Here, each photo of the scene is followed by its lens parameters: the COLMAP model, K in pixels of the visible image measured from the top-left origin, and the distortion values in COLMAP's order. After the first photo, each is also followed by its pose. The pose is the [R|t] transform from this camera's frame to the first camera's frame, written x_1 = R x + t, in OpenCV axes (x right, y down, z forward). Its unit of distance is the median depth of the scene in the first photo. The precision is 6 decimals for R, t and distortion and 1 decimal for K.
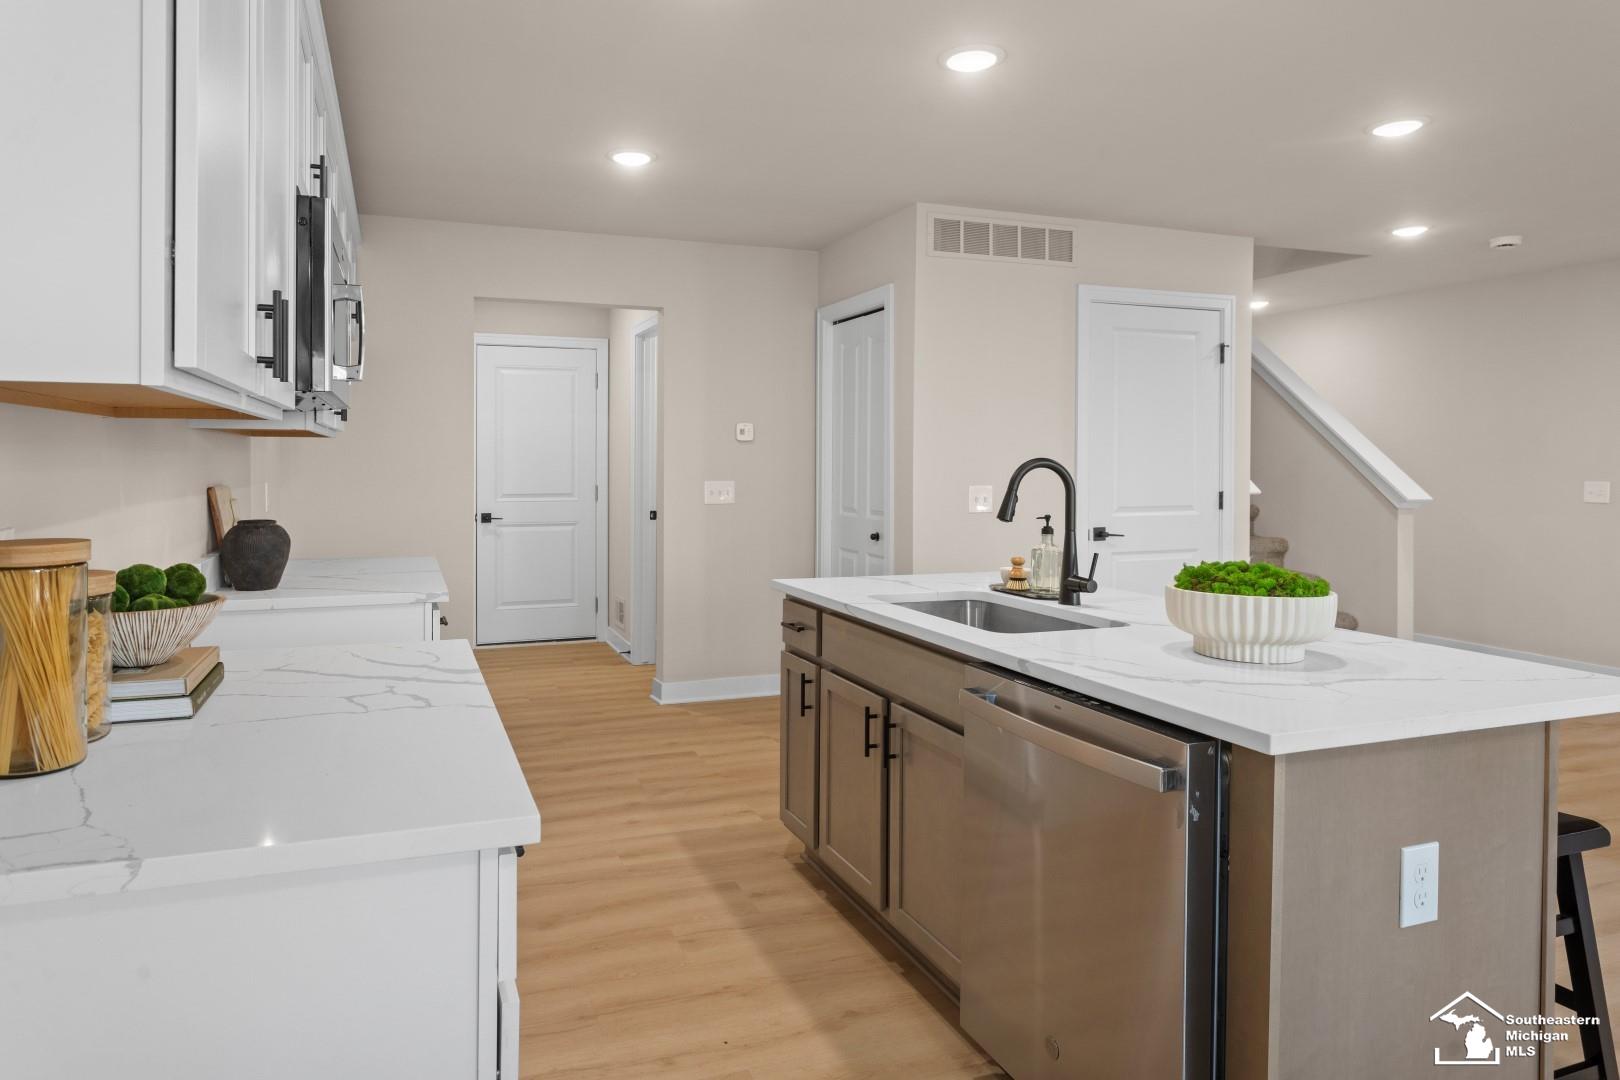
lens RADIAL K [[993.5, 0, 812.0], [0, 993.5, 462.7], [0, 0, 1]] dist [-0.025898, 0.000561]
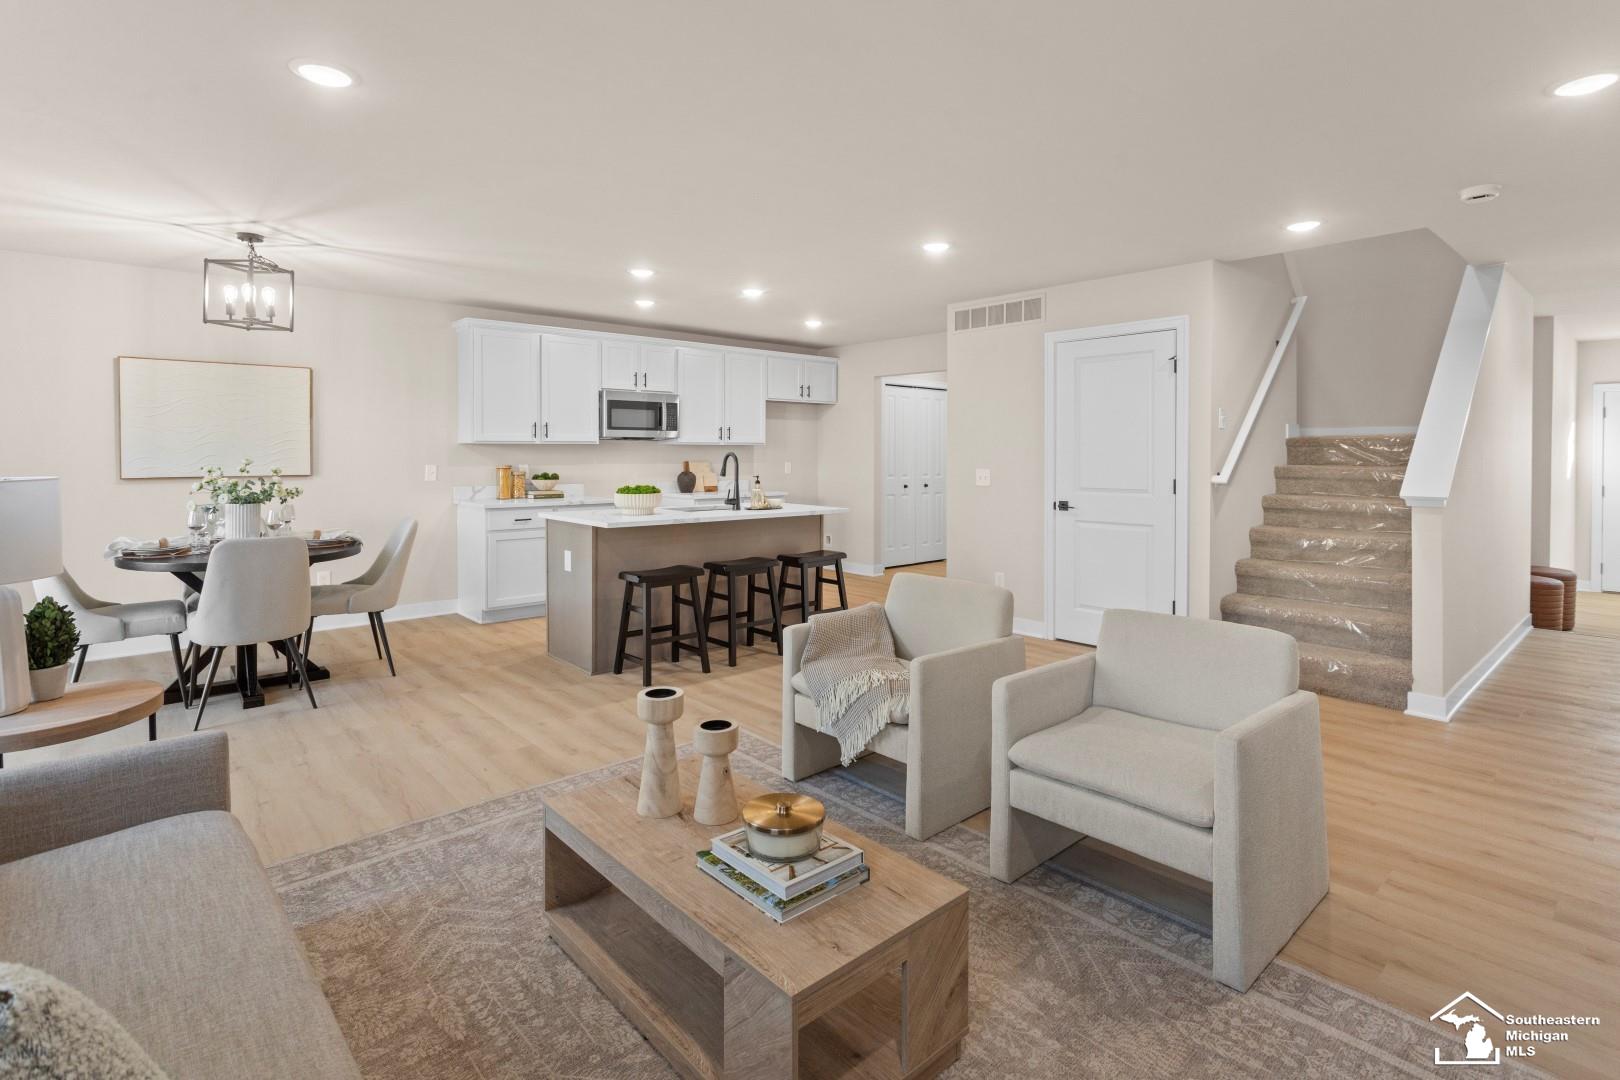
lens RADIAL K [[785.0, 0, 811.4], [0, 785.0, 474.6], [0, 0, 1]] dist [0.003456, 0.000342]
pose [[0.385439, 0.025362, -0.922385, 1.283804], [-0.003336, 0.999654, 0.026092, -0.000954], [0.922727, -0.006979, 0.385390, 0.251103]]
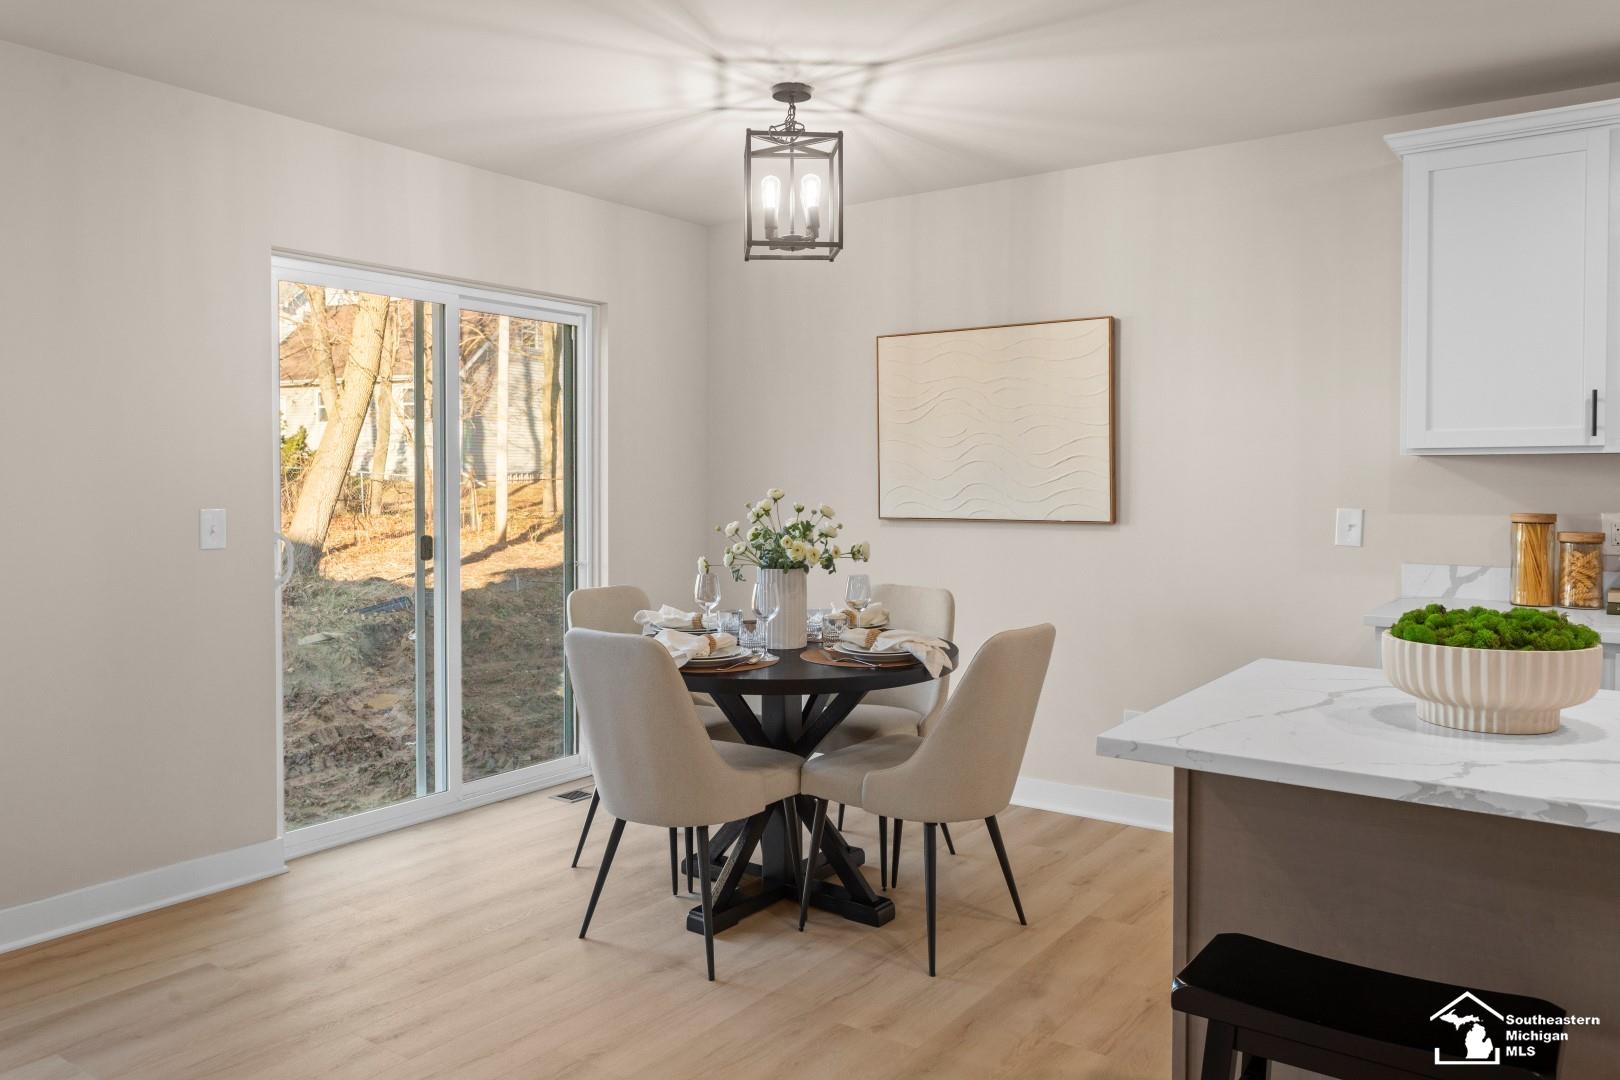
lens RADIAL K [[1176.3, 0, 806.8], [0, 1176.3, 514.3], [0, 0, 1]] dist [0.001129, -0.002523]
pose [[-0.822759, 0.013128, -0.568238, 0.564495], [-0.001905, 0.999664, 0.025853, 0.003095], [0.568386, 0.022353, -0.822458, 0.670078]]
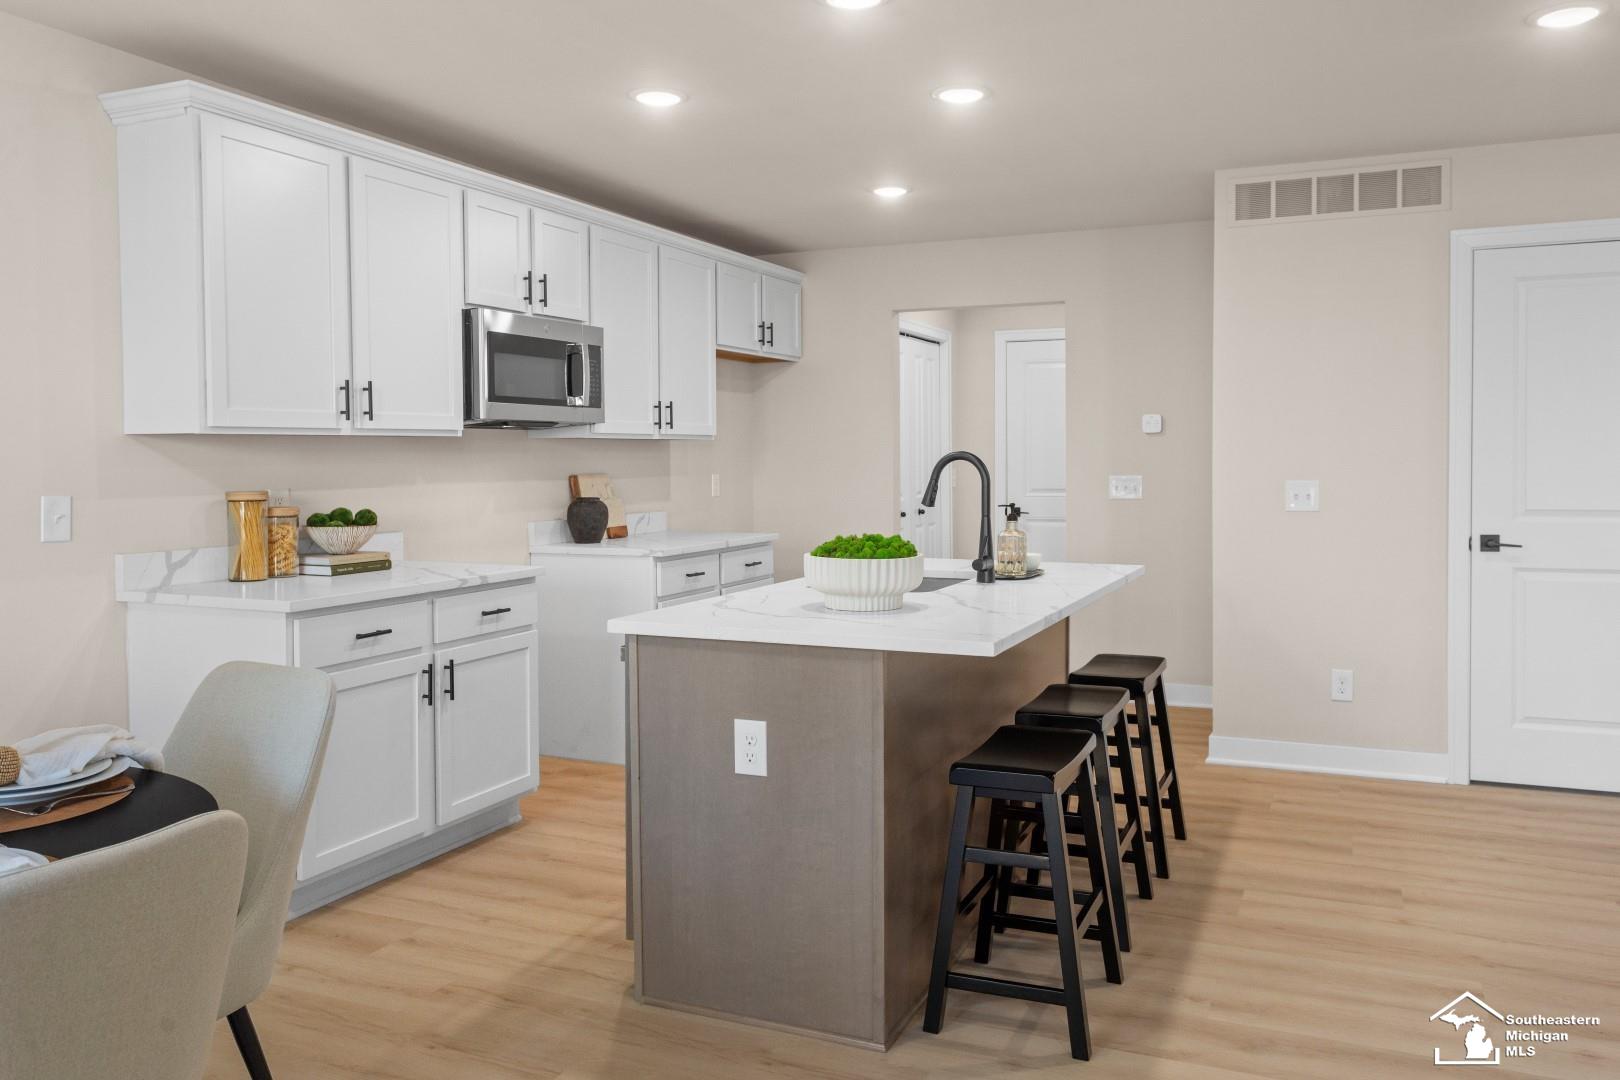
lens RADIAL K [[1176.3, 0, 806.8], [0, 1176.3, 514.3], [0, 0, 1]] dist [0.001129, -0.002523]
pose [[0.740386, 0.025836, -0.671685, 0.562354], [0.006926, 0.998915, 0.046057, 0.001885], [0.672146, -0.038753, 0.739403, -0.066907]]
